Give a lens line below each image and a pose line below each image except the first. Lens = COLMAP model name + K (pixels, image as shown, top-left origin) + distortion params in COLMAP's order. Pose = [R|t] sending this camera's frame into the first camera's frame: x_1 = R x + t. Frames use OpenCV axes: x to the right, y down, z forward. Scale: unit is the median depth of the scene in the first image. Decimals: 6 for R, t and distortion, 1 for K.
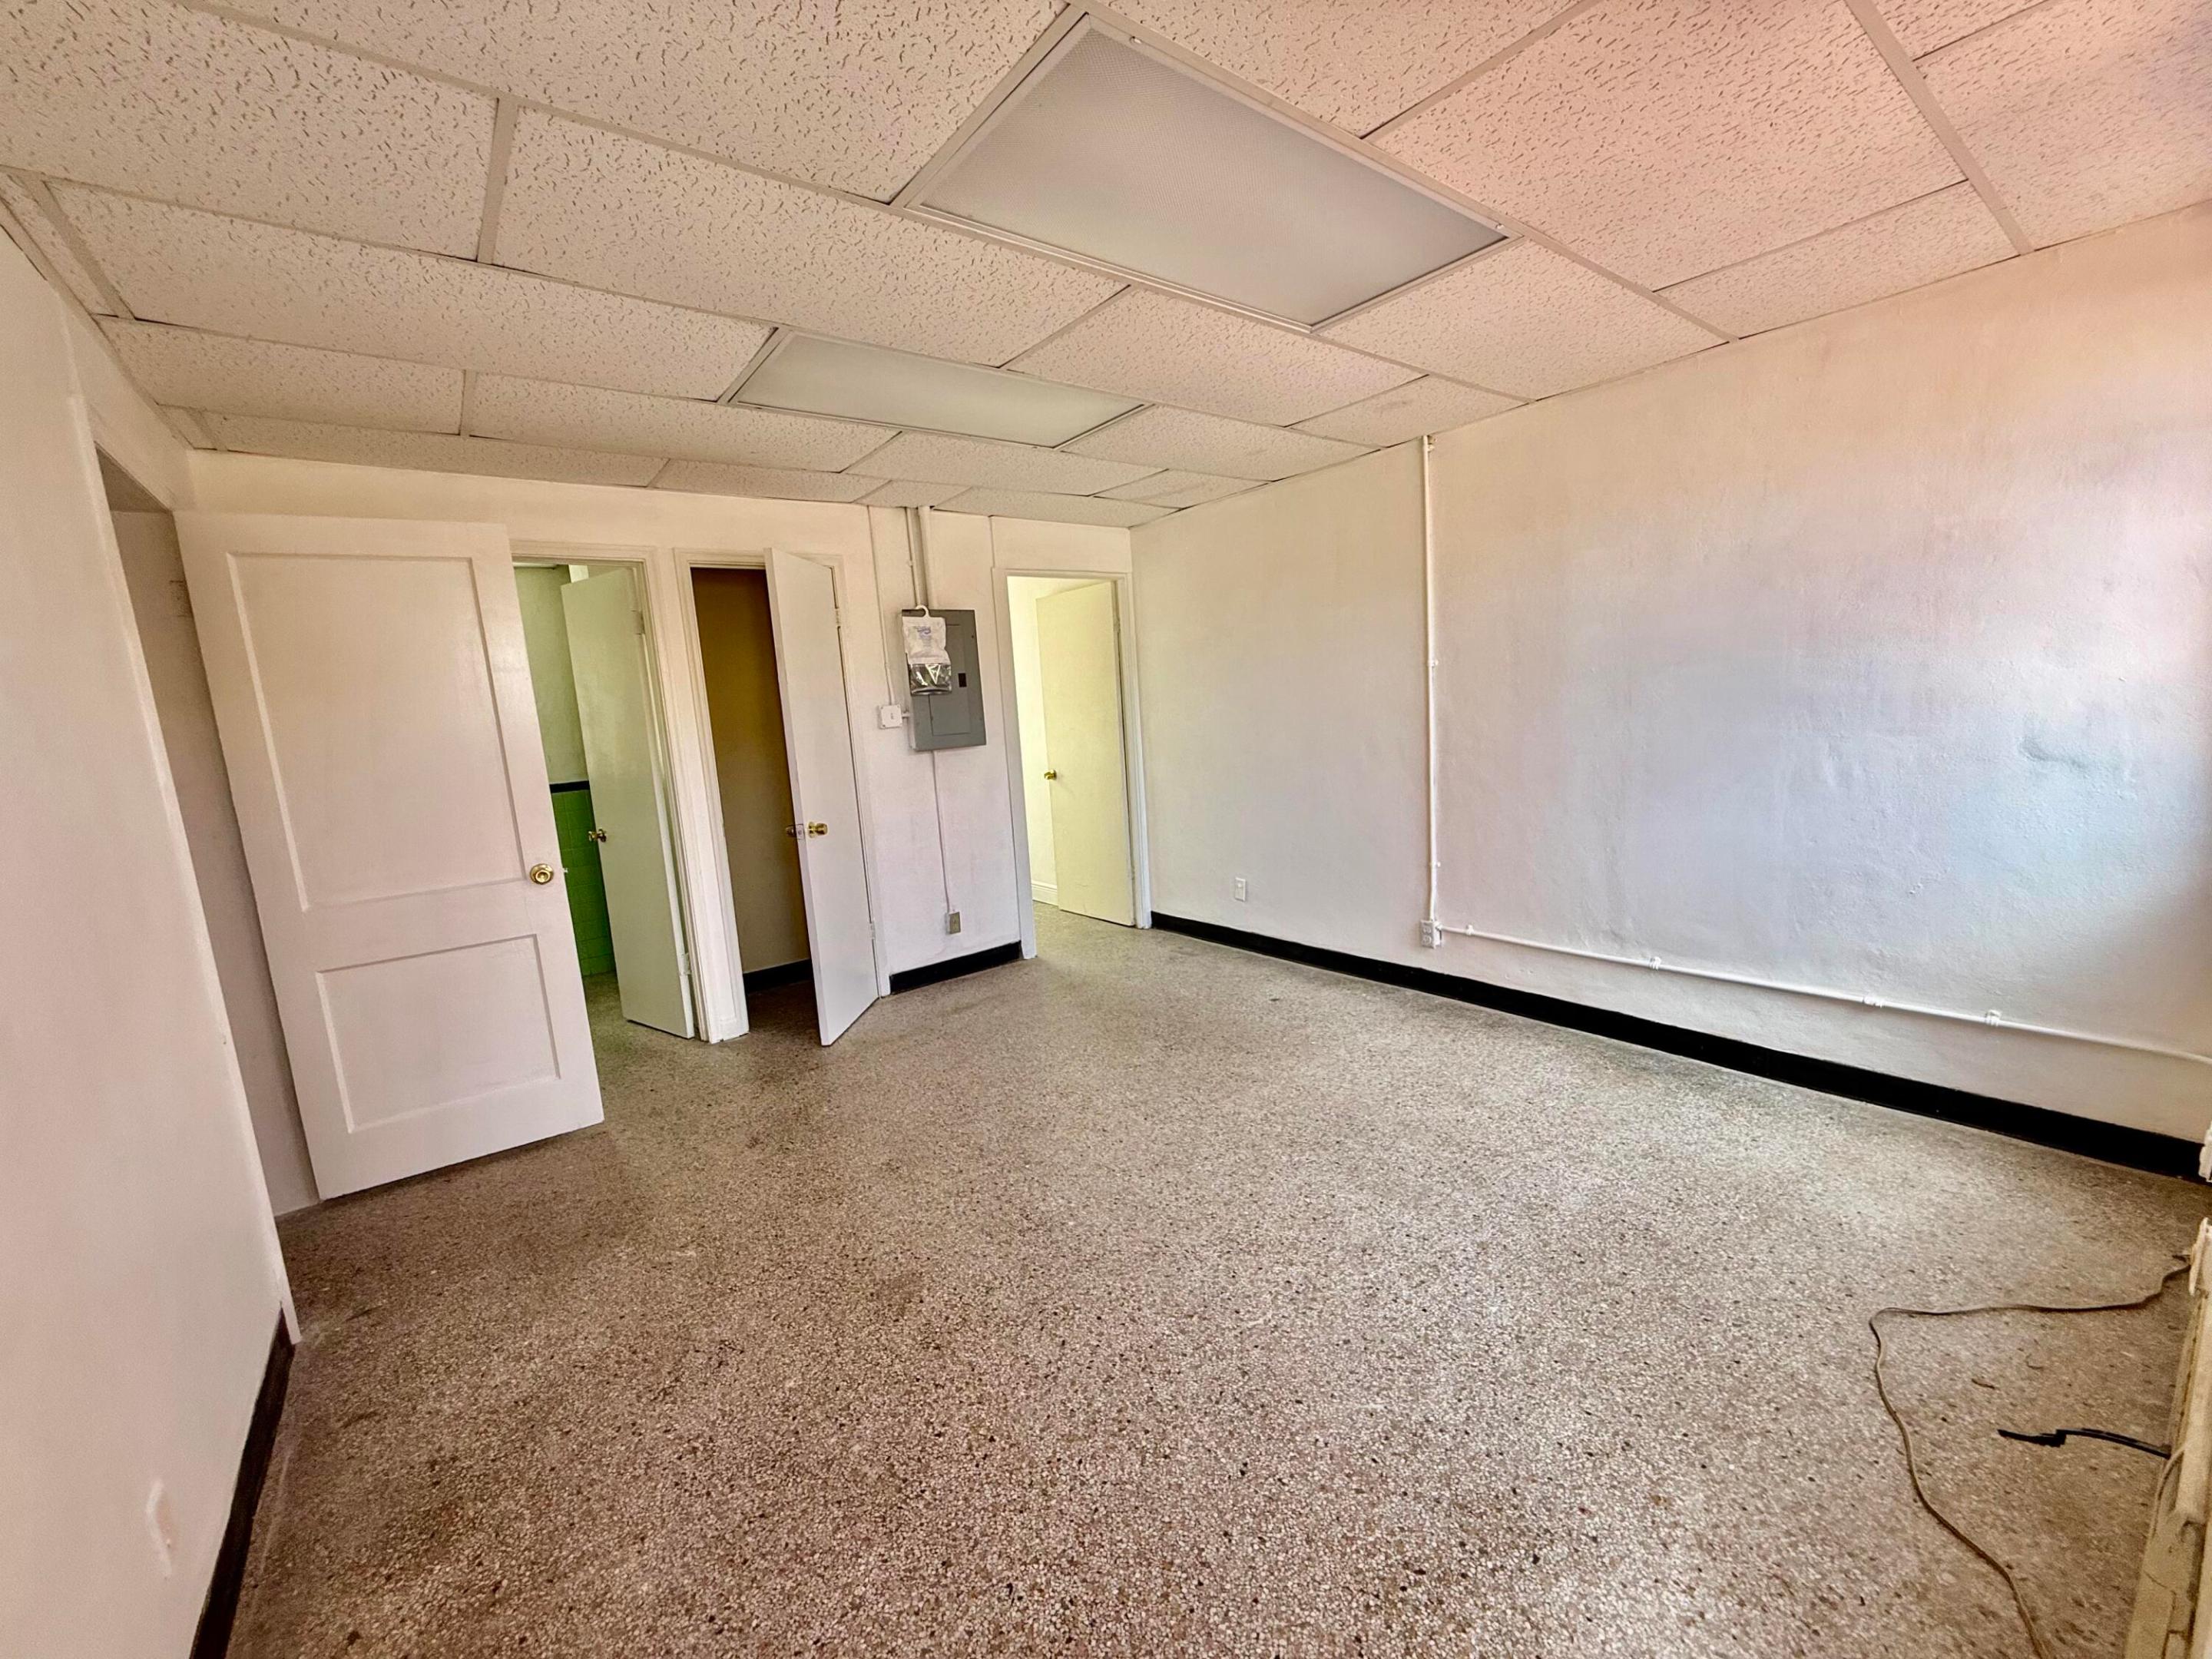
lens RADIAL K [[880.4, 0, 1101.1], [0, 880.4, 833.1], [0, 0, 1]] dist [-0.002175, 0.000221]
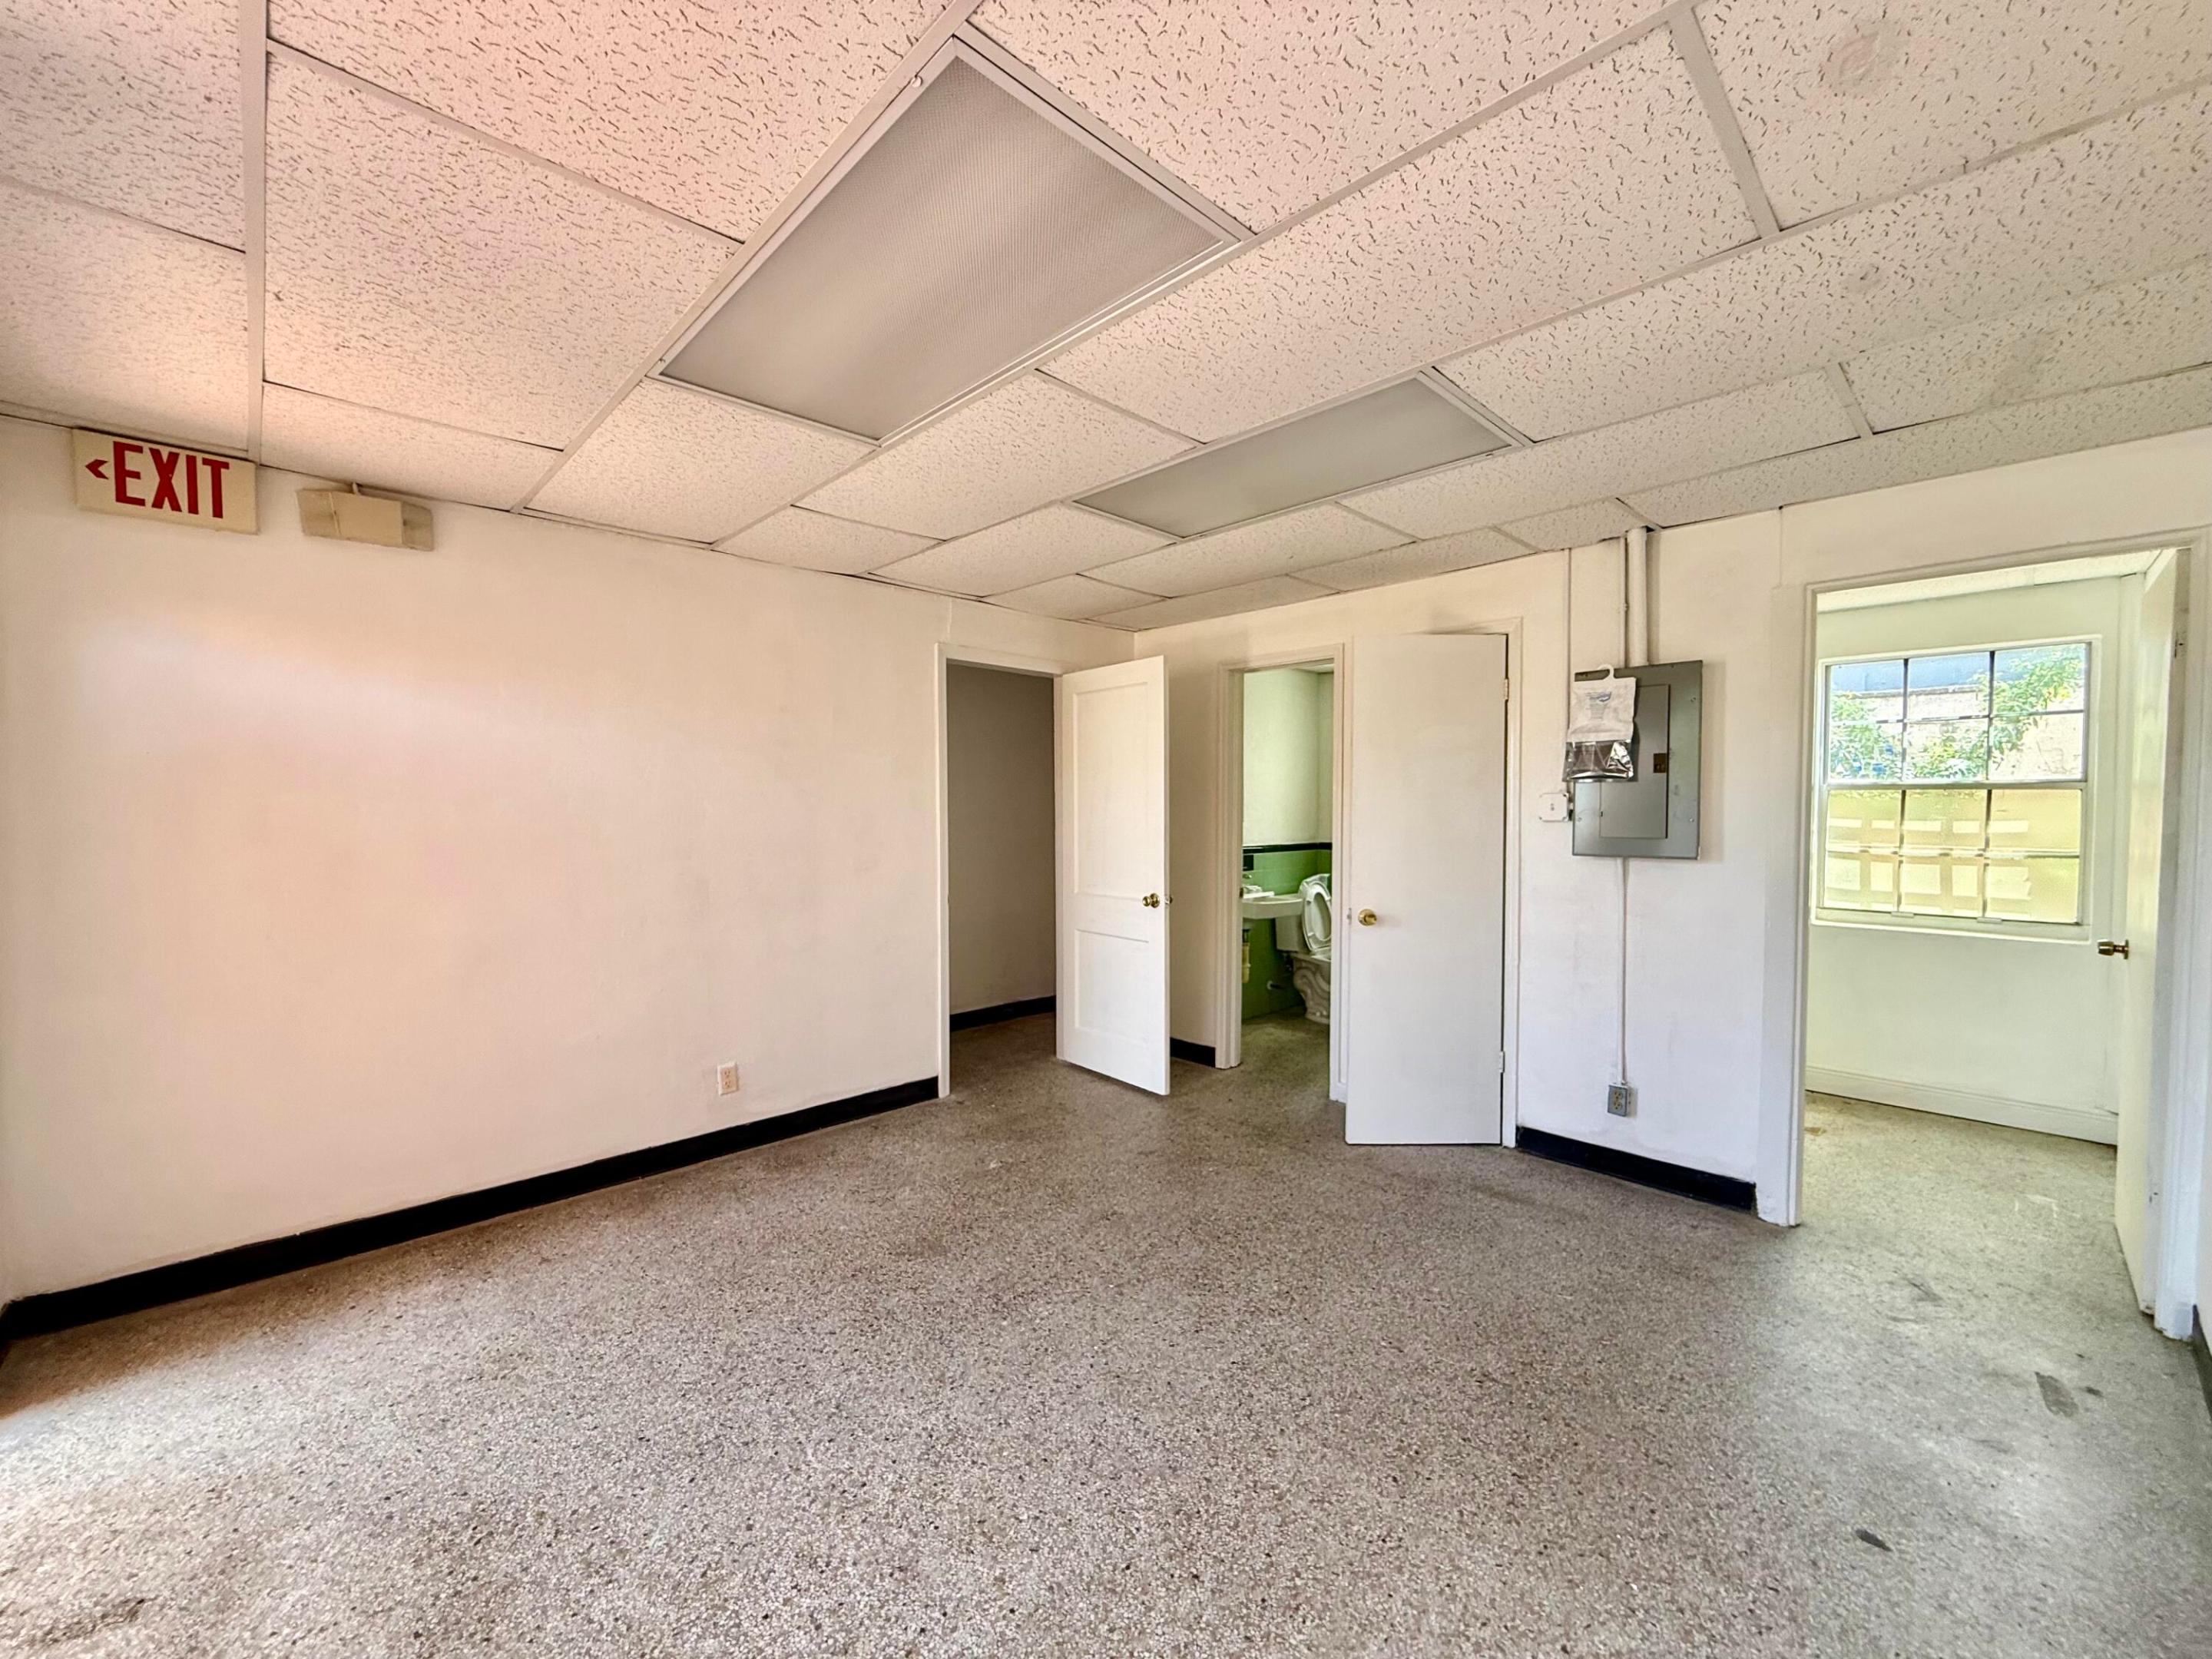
lens RADIAL K [[880.4, 0, 1101.1], [0, 880.4, 833.1], [0, 0, 1]] dist [-0.002175, 0.000221]
pose [[0.107533, 0.098938, -0.989266, 0.826457], [-0.158397, 0.984031, 0.081197, -0.179523], [0.981502, 0.147966, 0.121488, 0.830028]]
